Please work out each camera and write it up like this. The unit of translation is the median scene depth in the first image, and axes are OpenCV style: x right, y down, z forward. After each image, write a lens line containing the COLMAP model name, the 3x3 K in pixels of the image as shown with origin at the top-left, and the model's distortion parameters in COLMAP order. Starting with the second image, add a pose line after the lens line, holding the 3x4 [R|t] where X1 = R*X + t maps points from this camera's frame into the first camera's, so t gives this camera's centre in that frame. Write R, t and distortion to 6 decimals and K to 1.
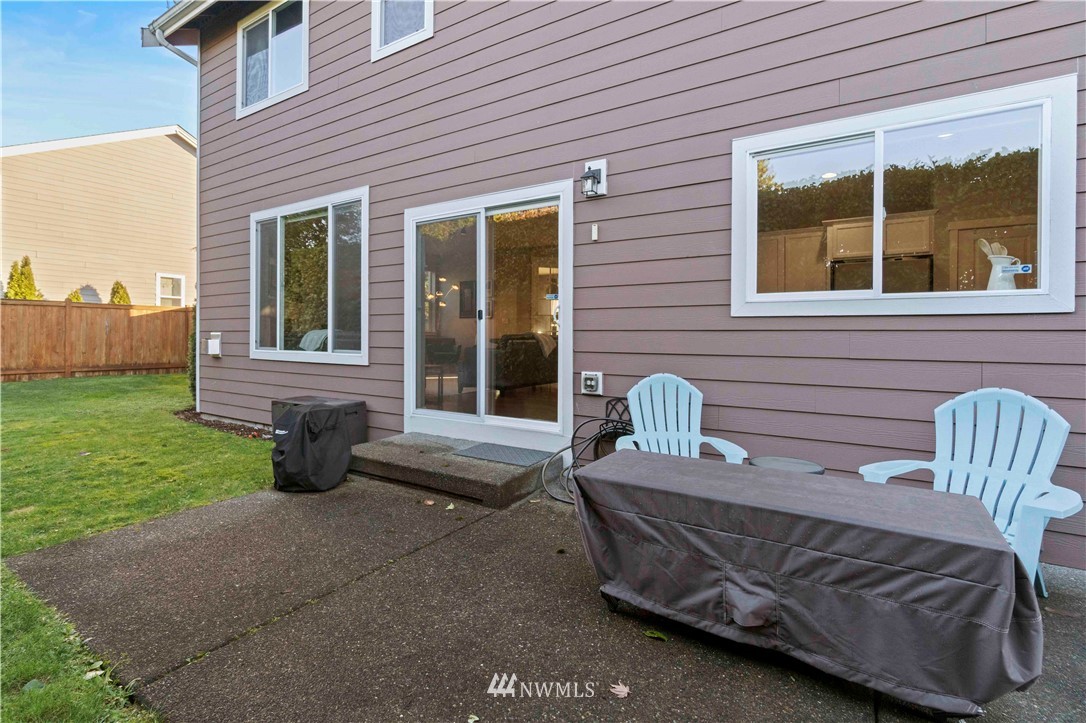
lens RADIAL K [[460.7, 0, 543.1], [0, 460.7, 338.6], [0, 0, 1]] dist [0.000034, -0.000053]
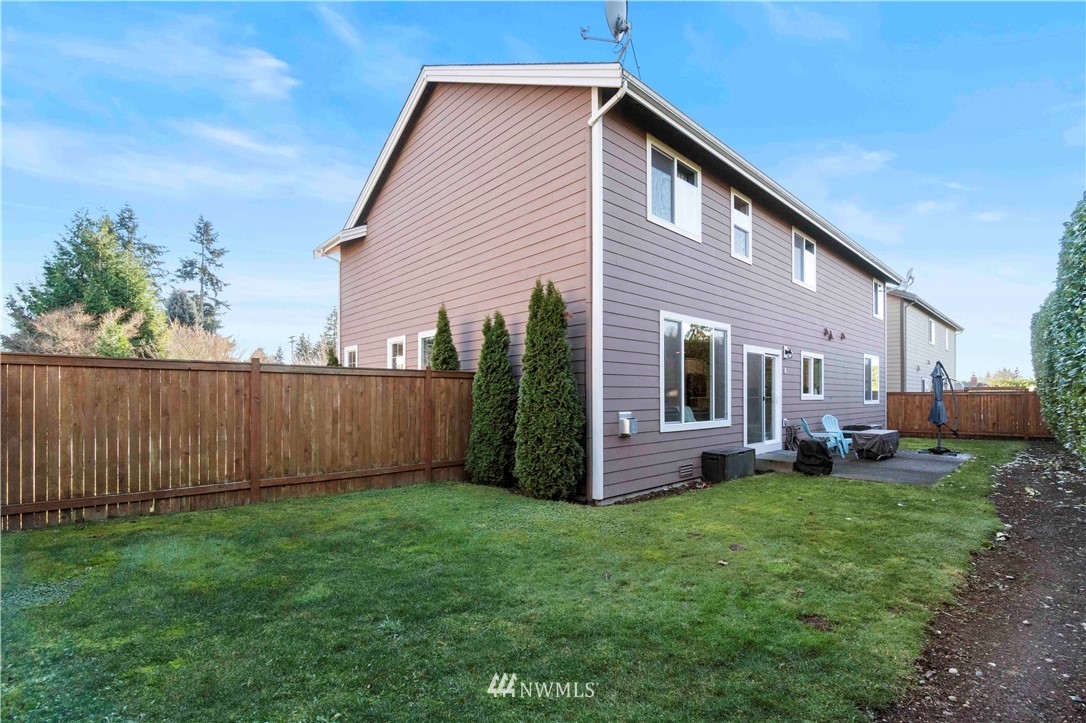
lens RADIAL K [[479.8, 0, 541.1], [0, 479.8, 396.7], [0, 0, 1]] dist [0.000120, -0.000037]
pose [[0.293572, -0.003060, 0.955932, -1.864693], [0.009026, 0.999959, 0.000429, -0.050516], [-0.955894, 0.008502, 0.293587, 0.918077]]
